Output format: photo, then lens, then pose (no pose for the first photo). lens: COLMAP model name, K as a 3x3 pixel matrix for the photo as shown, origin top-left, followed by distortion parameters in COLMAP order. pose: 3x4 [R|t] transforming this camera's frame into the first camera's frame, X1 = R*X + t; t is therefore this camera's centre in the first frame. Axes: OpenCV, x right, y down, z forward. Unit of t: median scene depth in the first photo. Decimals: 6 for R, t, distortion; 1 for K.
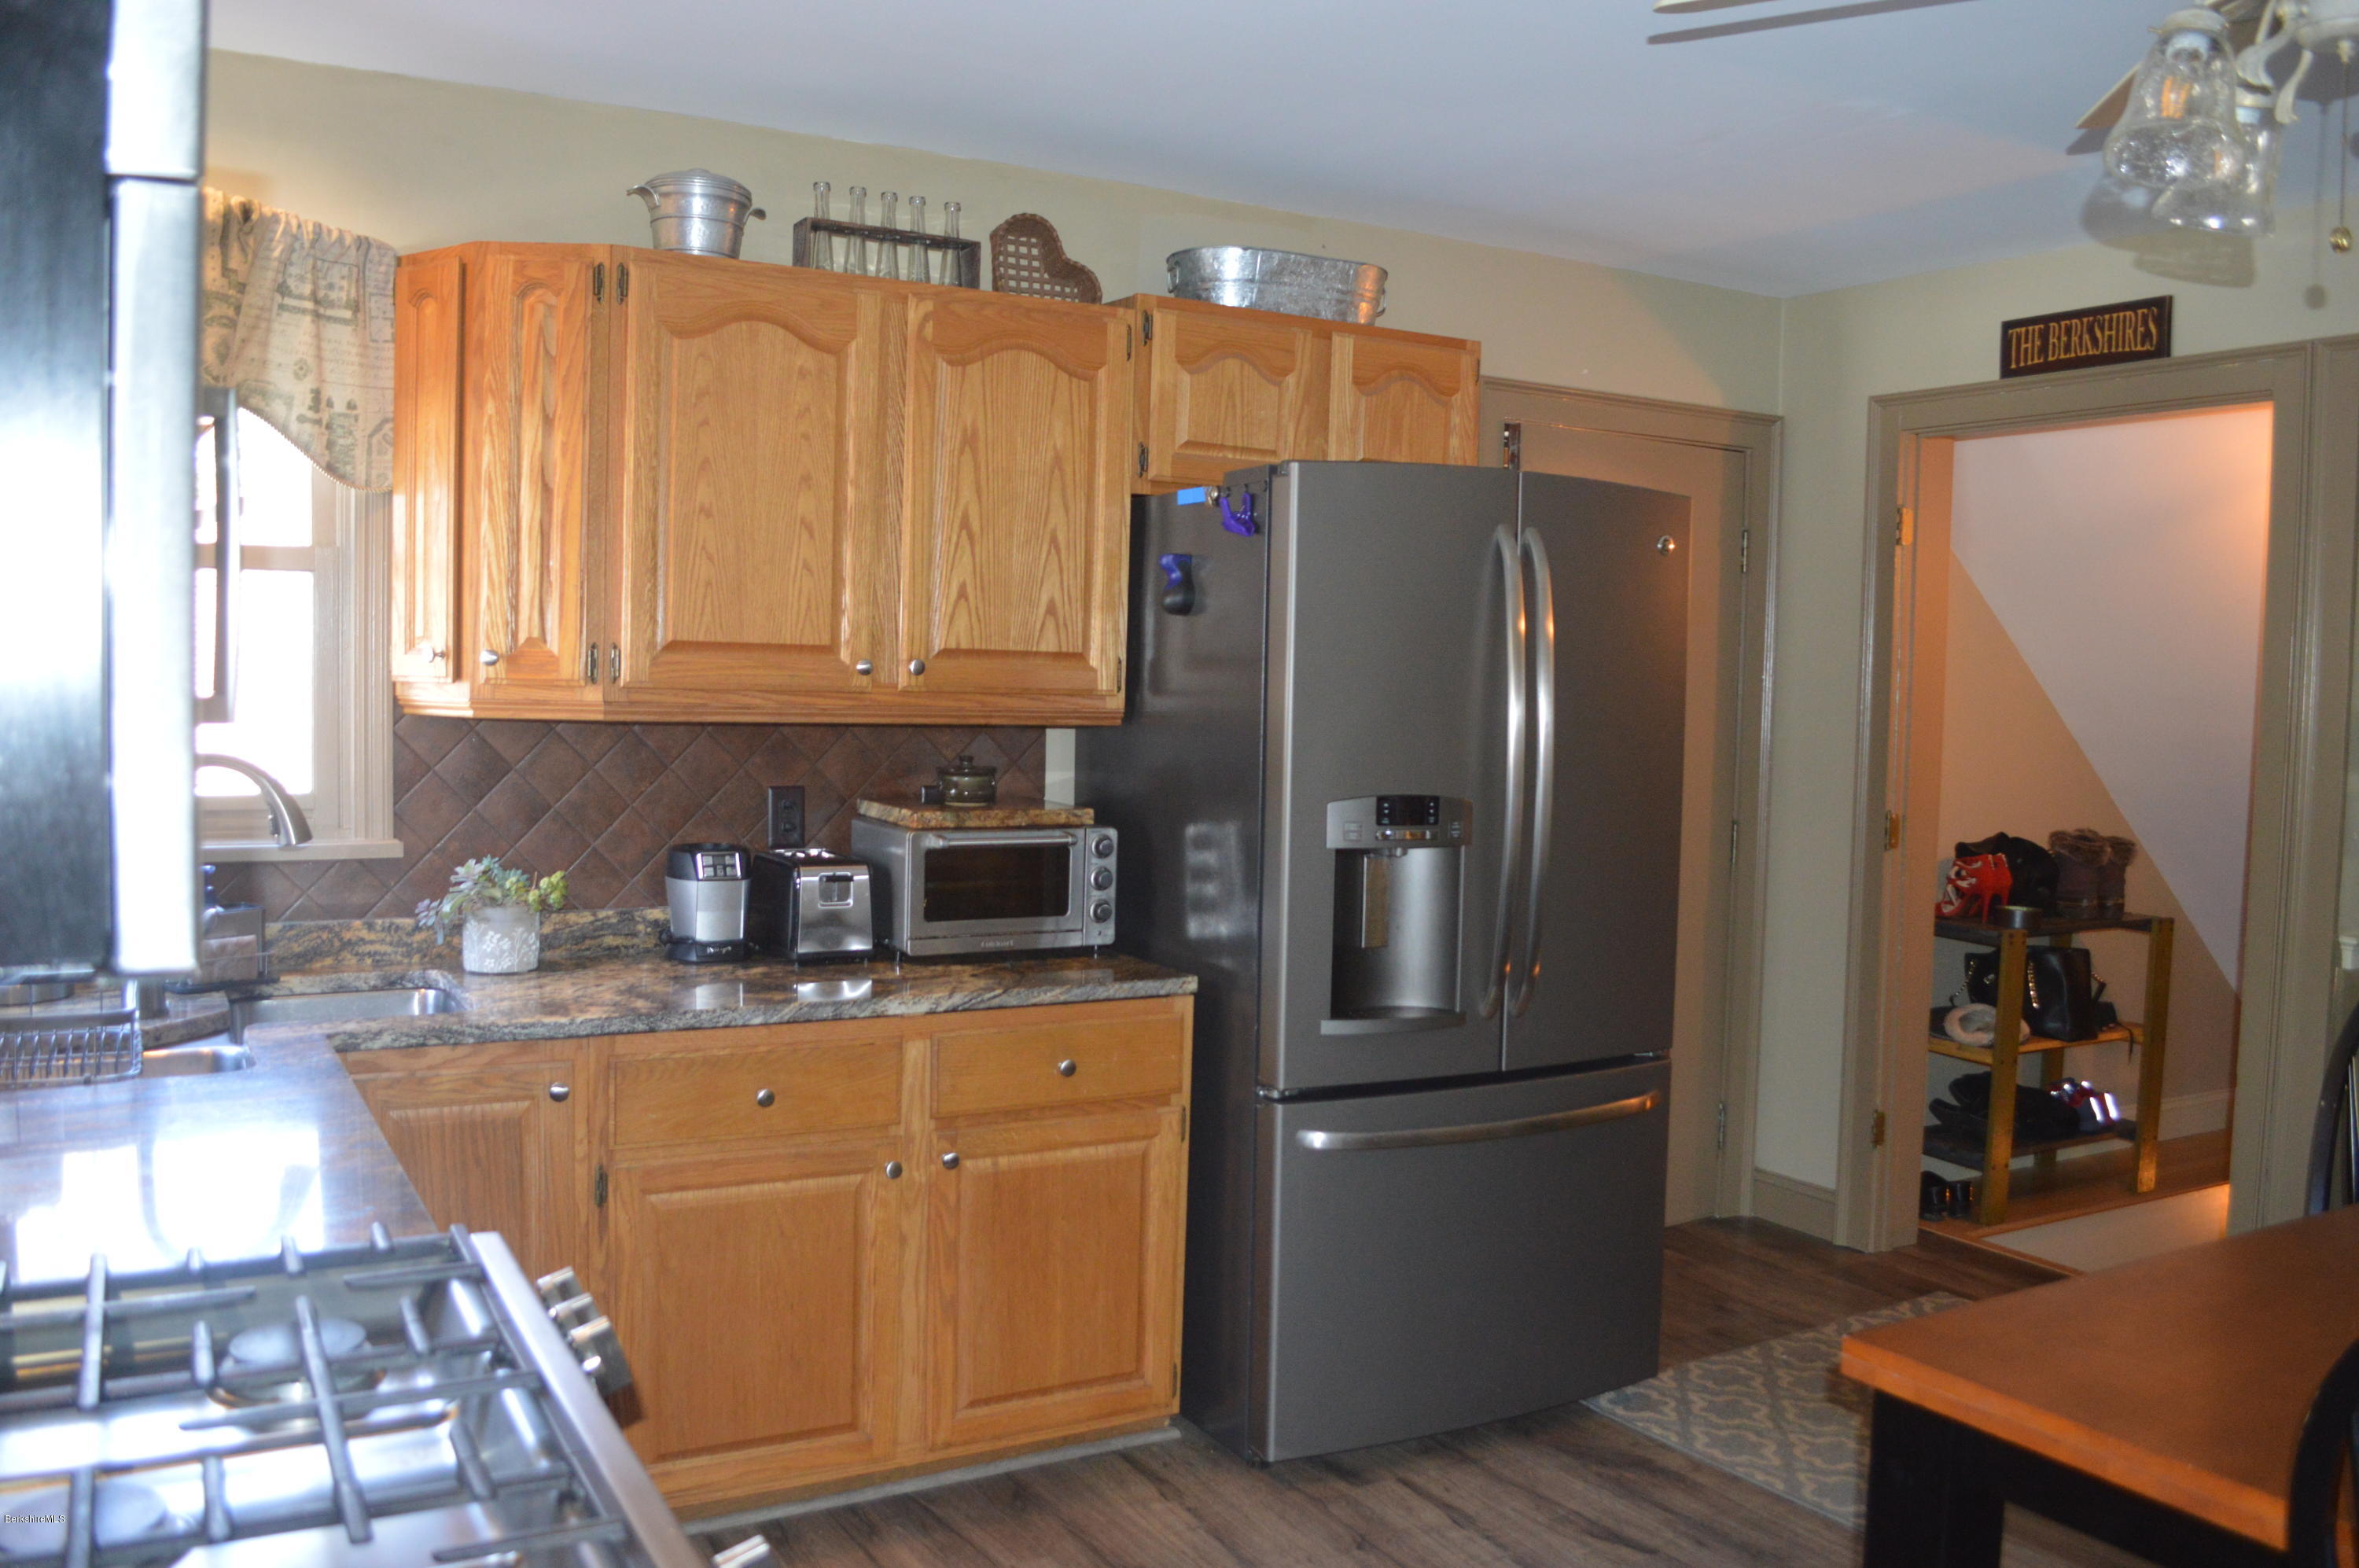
lens RADIAL K [[1928.4, 0, 1181.1], [0, 1928.4, 790.9], [0, 0, 1]] dist [-0.063812, 0.004720]
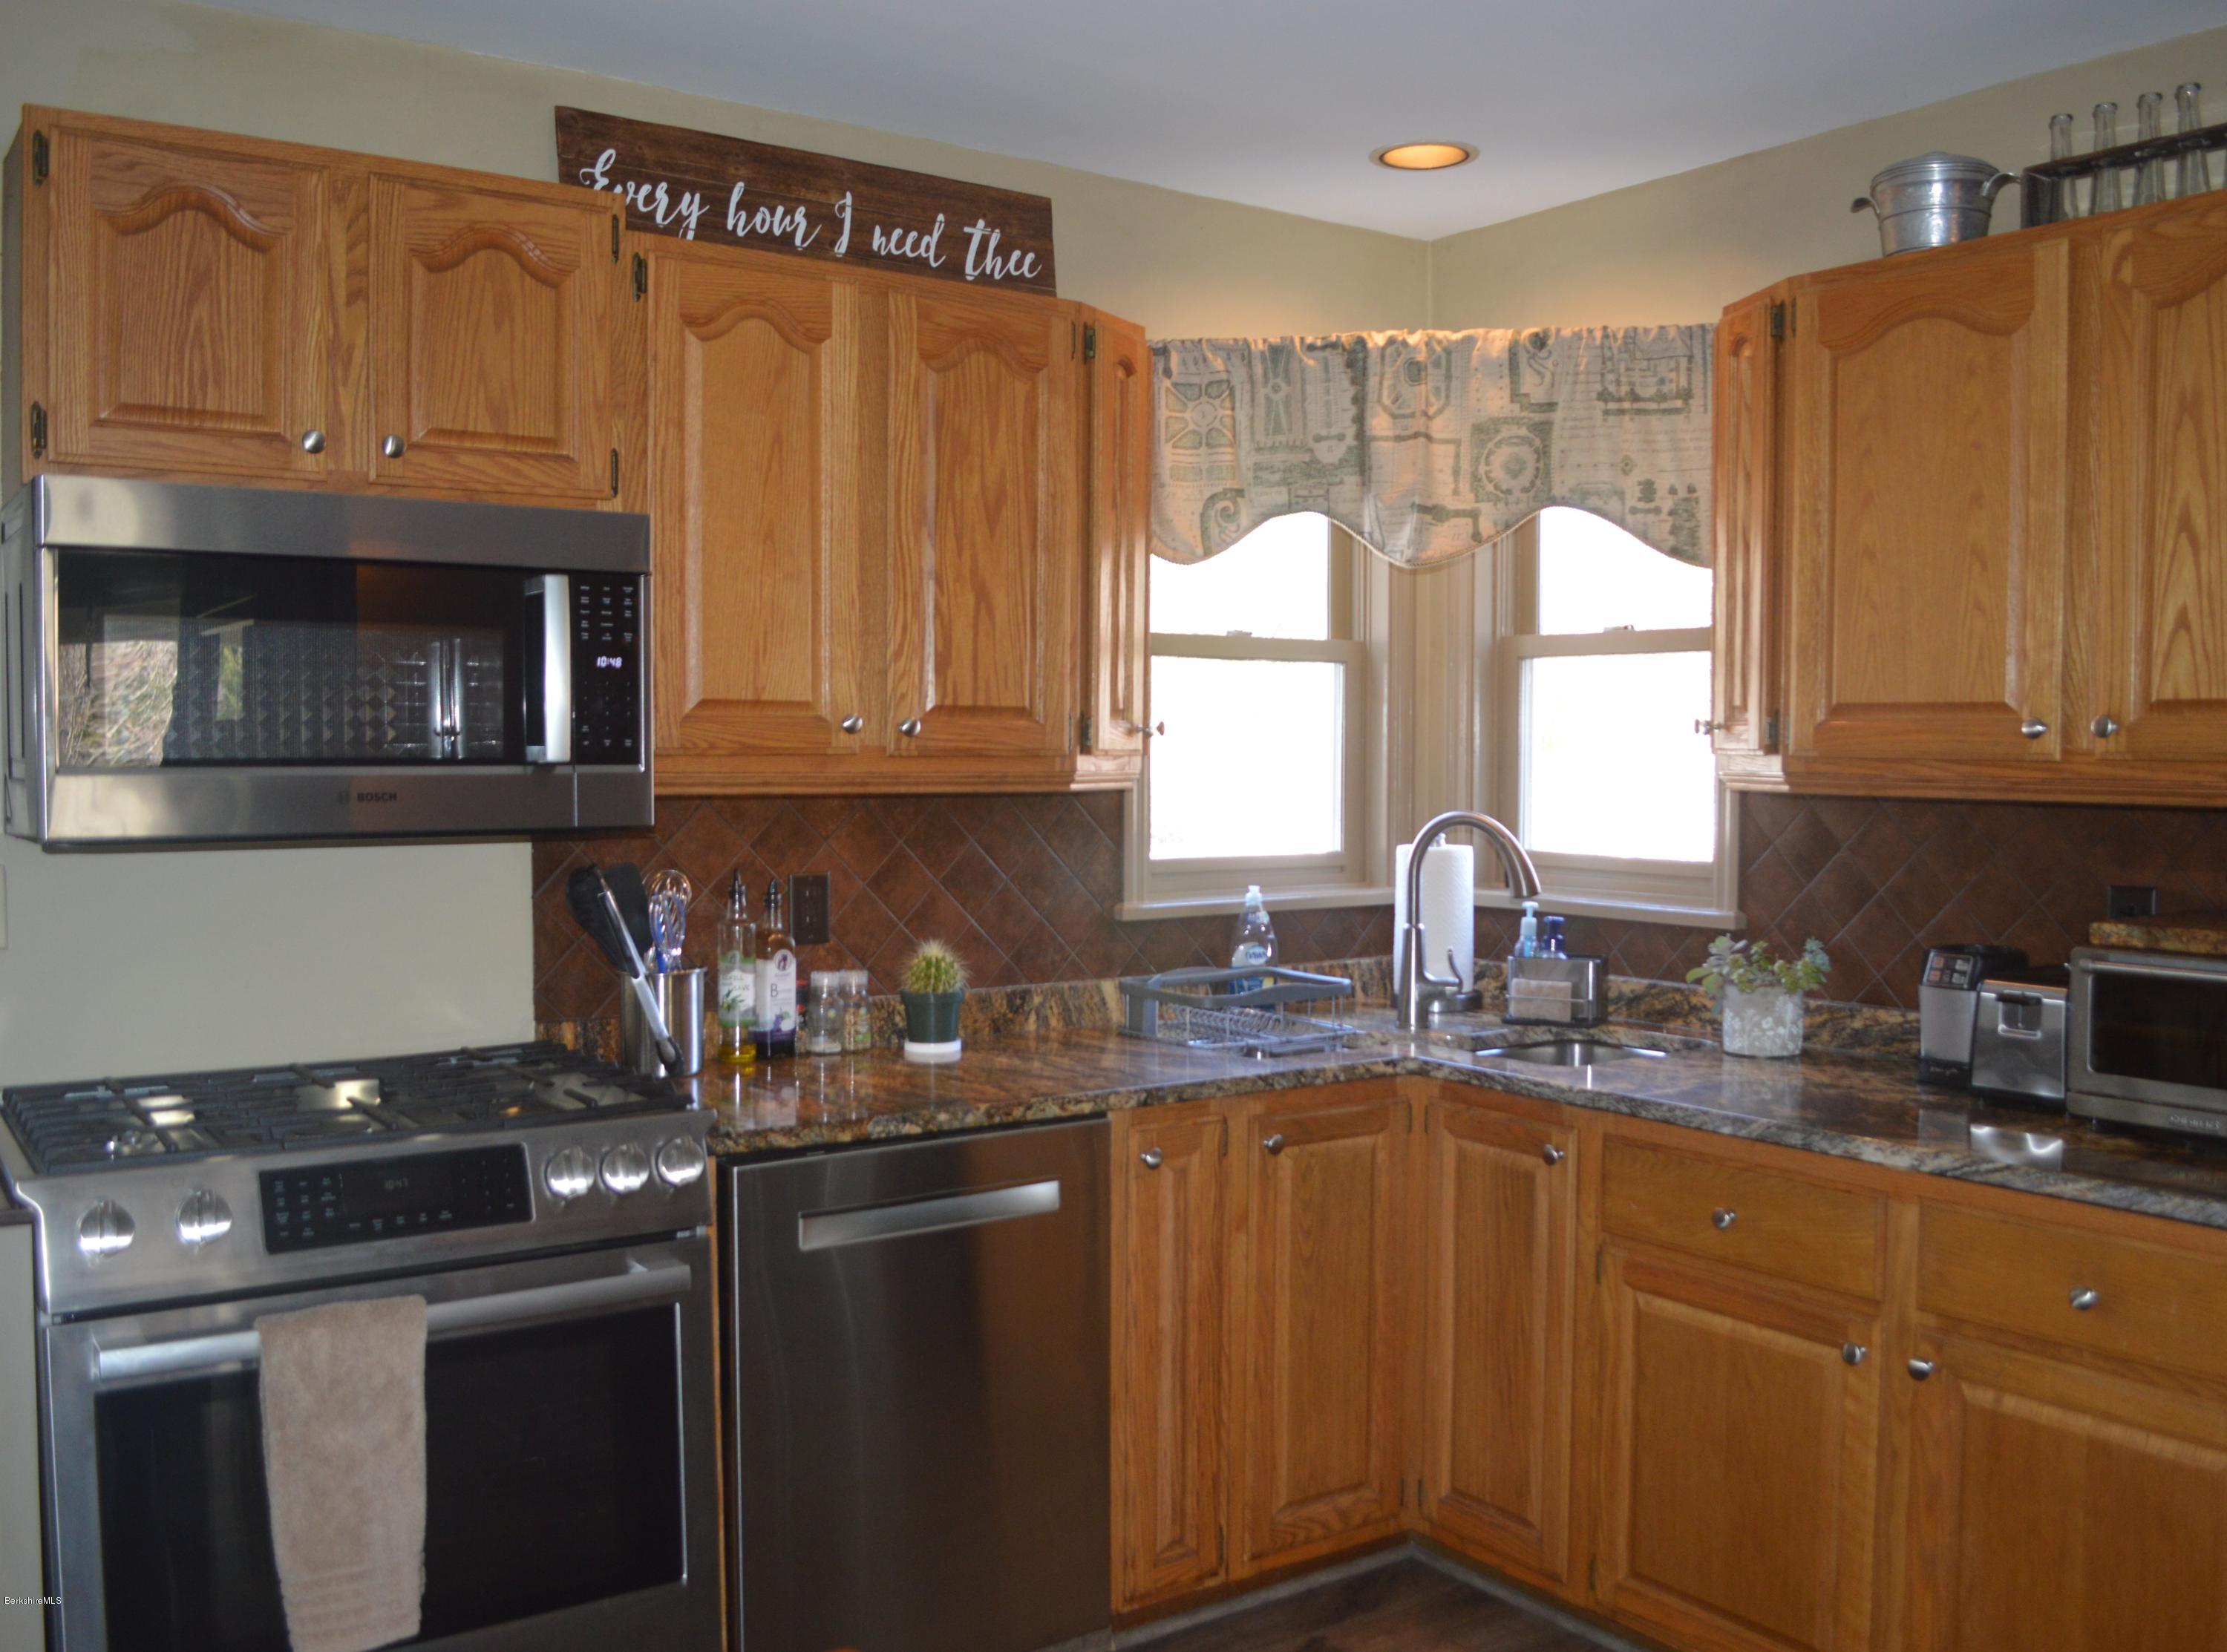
lens RADIAL K [[1965.7, 0, 1115.5], [0, 1965.7, 818.4], [0, 0, 1]] dist [-0.014916, -0.017768]
pose [[0.137730, 0.017168, -0.990321, 0.568461], [-0.063236, 0.997962, 0.008506, -0.011699], [0.988449, 0.061453, 0.138535, 0.533180]]
